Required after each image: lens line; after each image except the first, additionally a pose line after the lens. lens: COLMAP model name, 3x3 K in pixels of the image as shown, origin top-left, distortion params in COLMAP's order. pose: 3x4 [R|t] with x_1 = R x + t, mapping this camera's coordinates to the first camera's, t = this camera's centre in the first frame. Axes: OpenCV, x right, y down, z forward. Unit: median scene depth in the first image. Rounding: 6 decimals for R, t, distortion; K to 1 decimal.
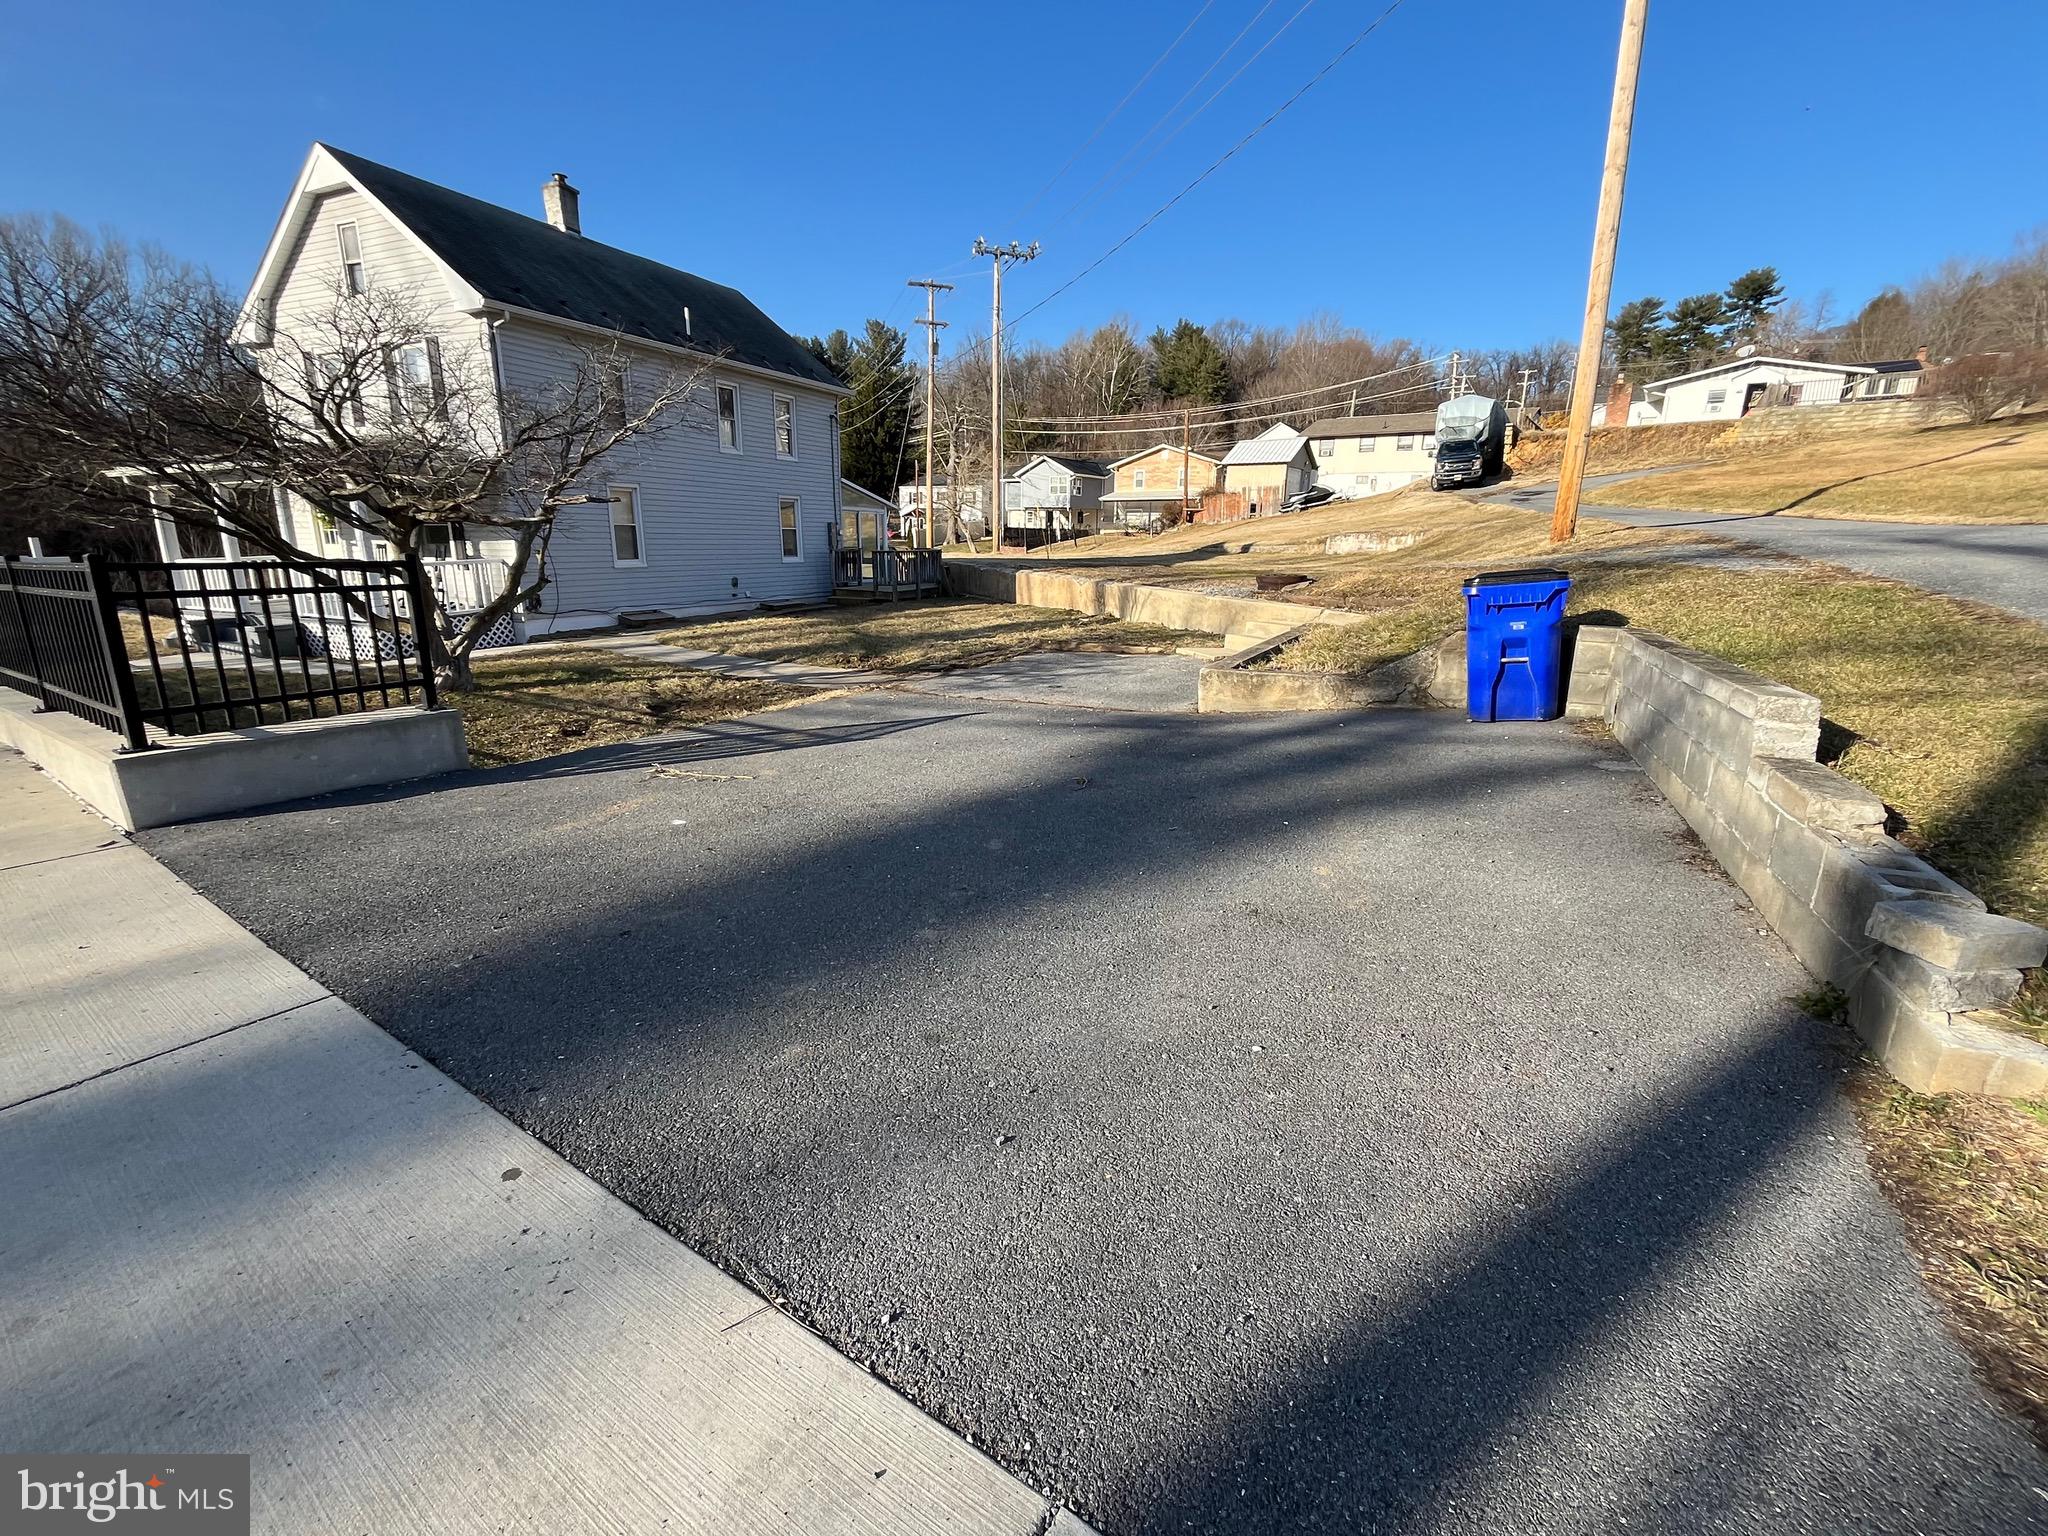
lens RADIAL K [[881.5, 0, 1031.3], [0, 881.5, 765.6], [0, 0, 1]] dist [0.001042, 0.000287]
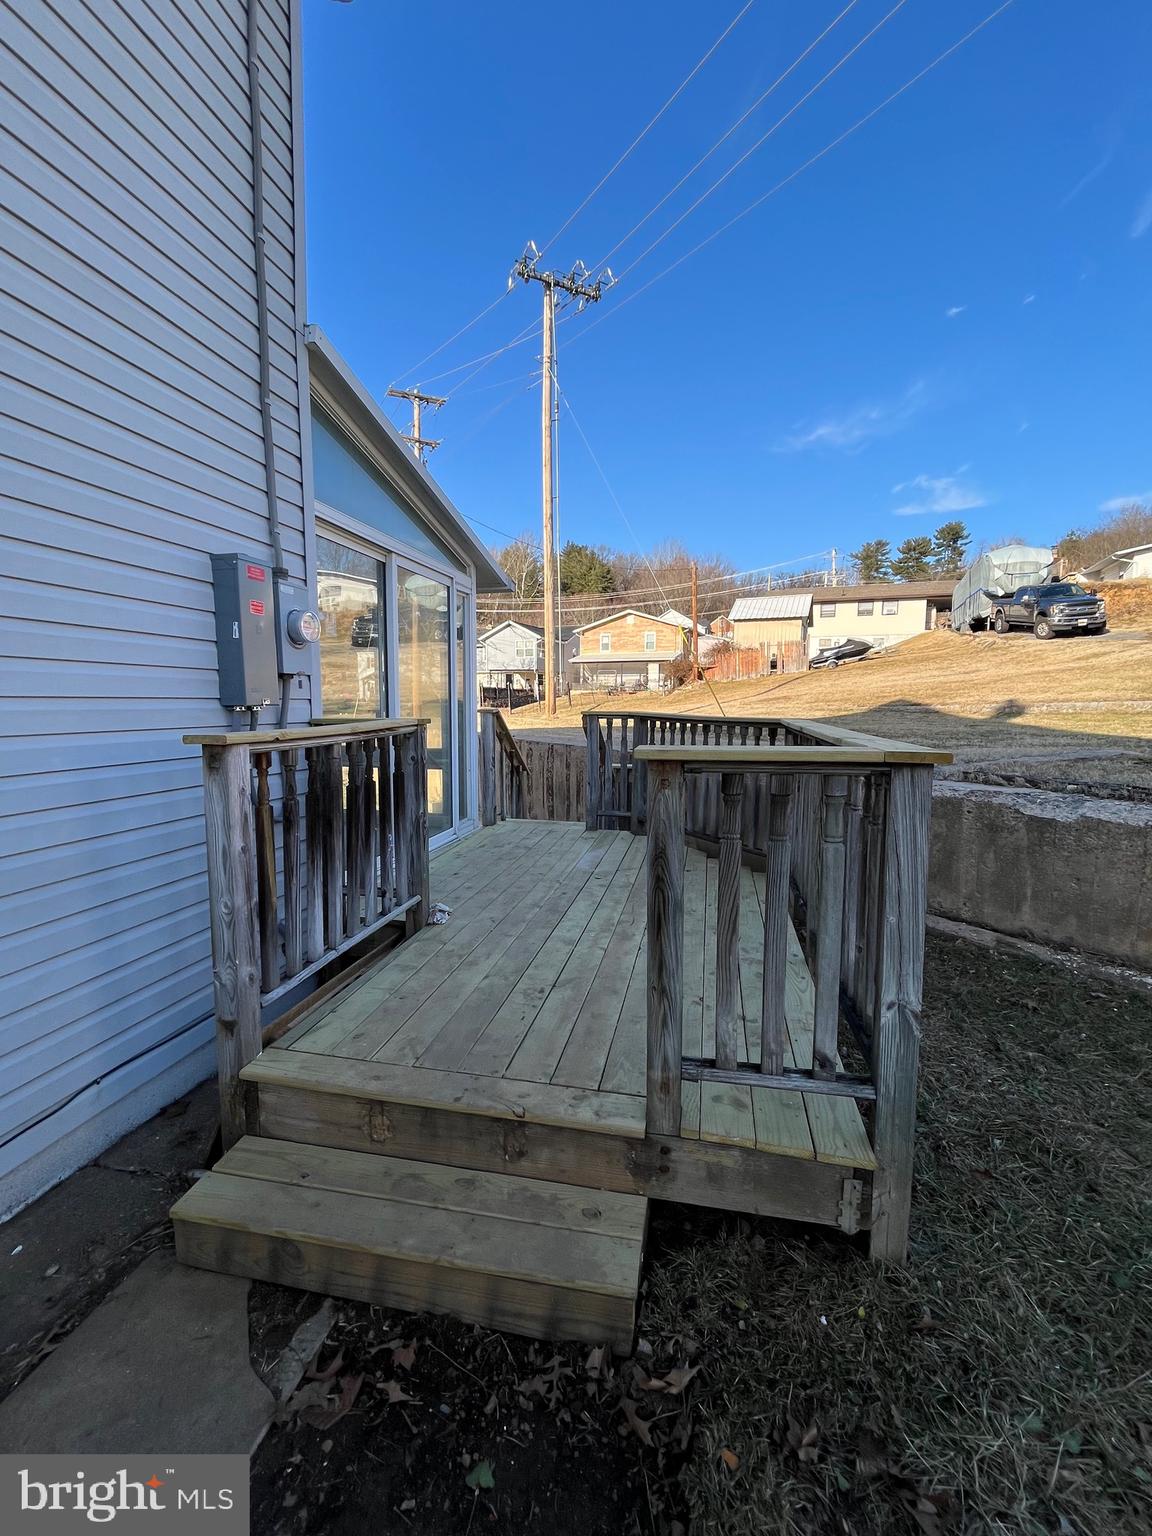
lens RADIAL K [[624.8, 0, 576.0], [0, 624.8, 768.0], [0, 0, 1]] dist [0.001057, 0.000046]
pose [[0.978028, -0.029813, 0.206331, -0.185495], [0.059236, 0.988669, -0.137932, -0.213265], [-0.199881, 0.147123, 0.968712, 0.850007]]
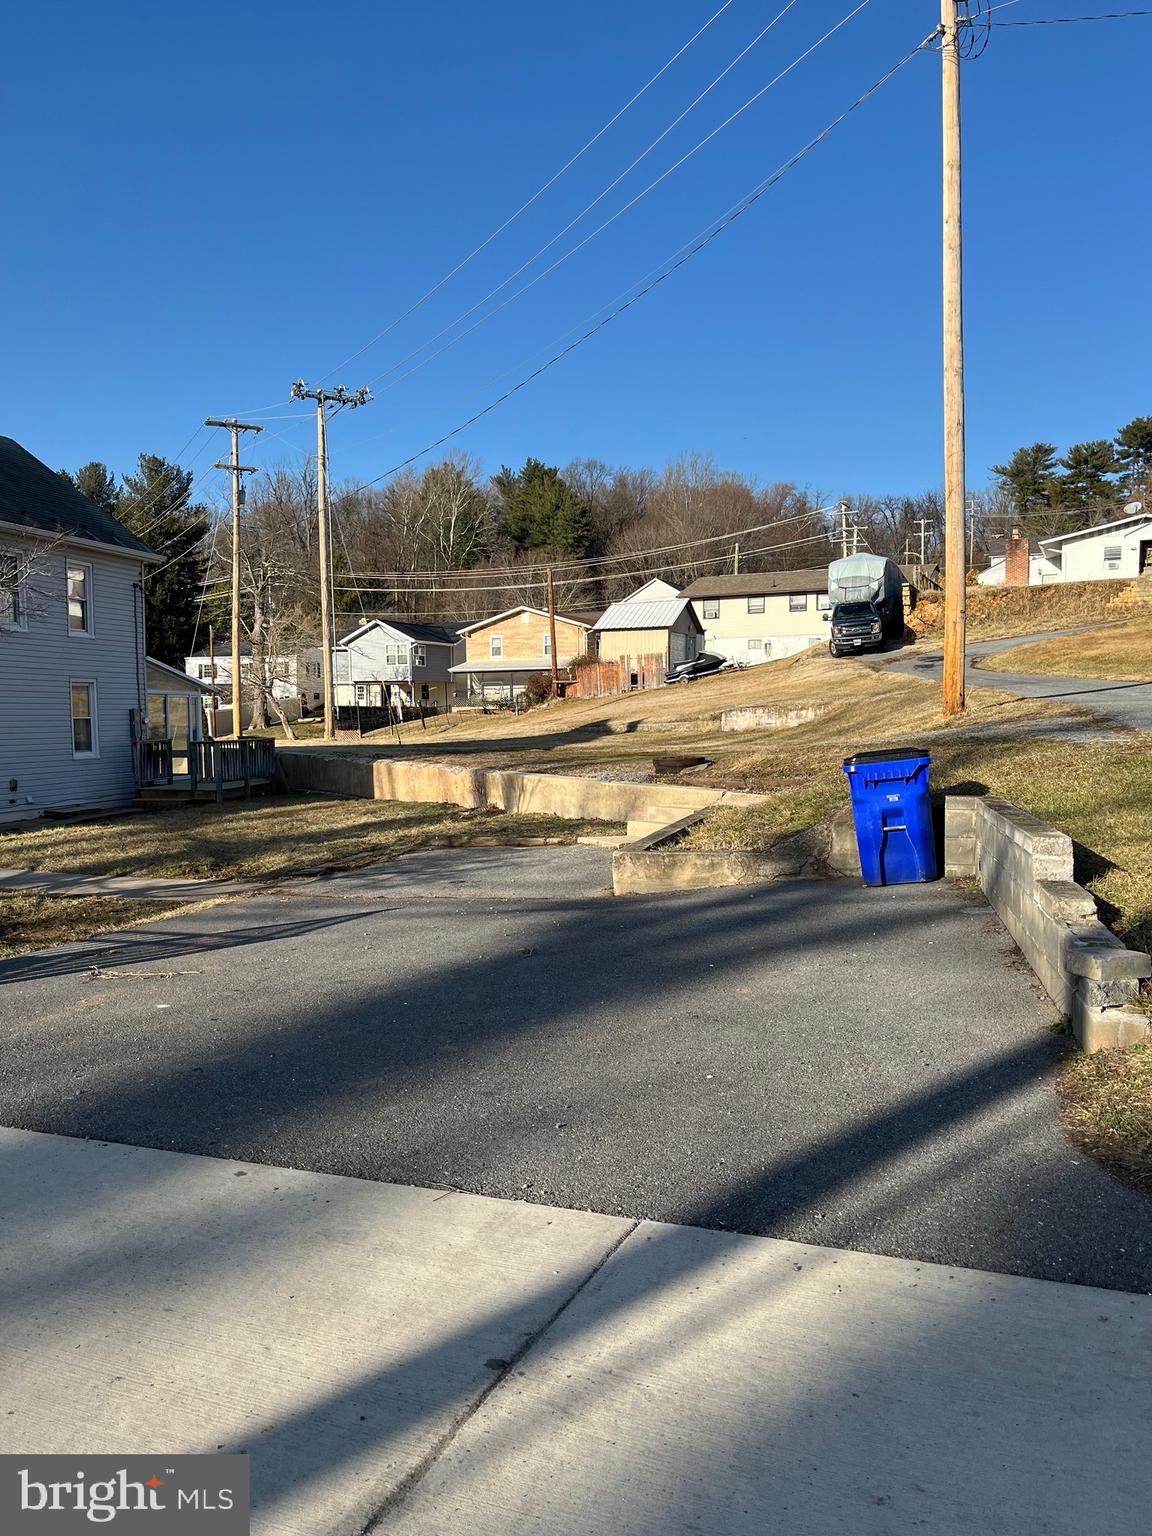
lens RADIAL K [[1161.5, 0, 569.0], [0, 1161.5, 770.3], [0, 0, 1]] dist [0.063801, -0.004279]
pose [[0.982908, -0.031763, 0.181337, -0.029649], [0.067931, 0.978069, -0.196893, 0.017473], [-0.171106, 0.205846, 0.963509, -0.089719]]
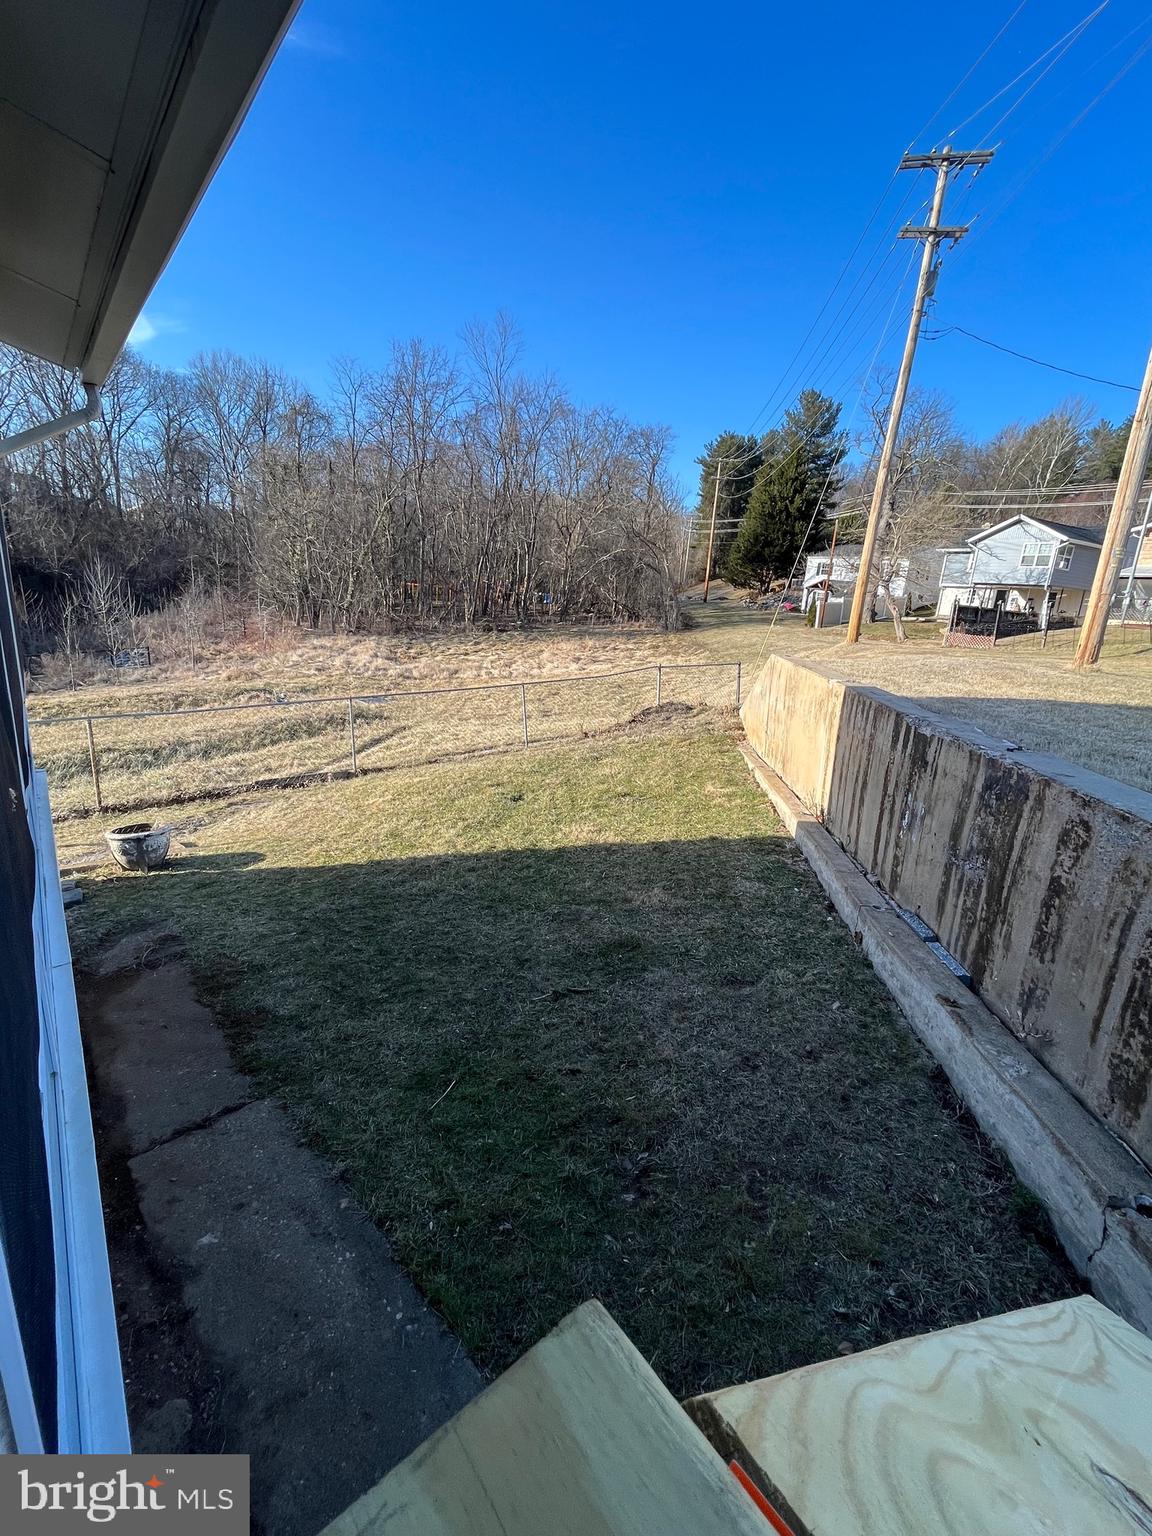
lens RADIAL K [[656.9, 0, 576.0], [0, 656.9, 768.0], [0, 0, 1]] dist [-0.002376, -0.000520]
pose [[0.897766, 0.161392, -0.409840, -0.175822], [-0.166857, 0.985721, 0.022666, -0.250683], [0.407646, 0.048035, 0.911876, 0.981141]]
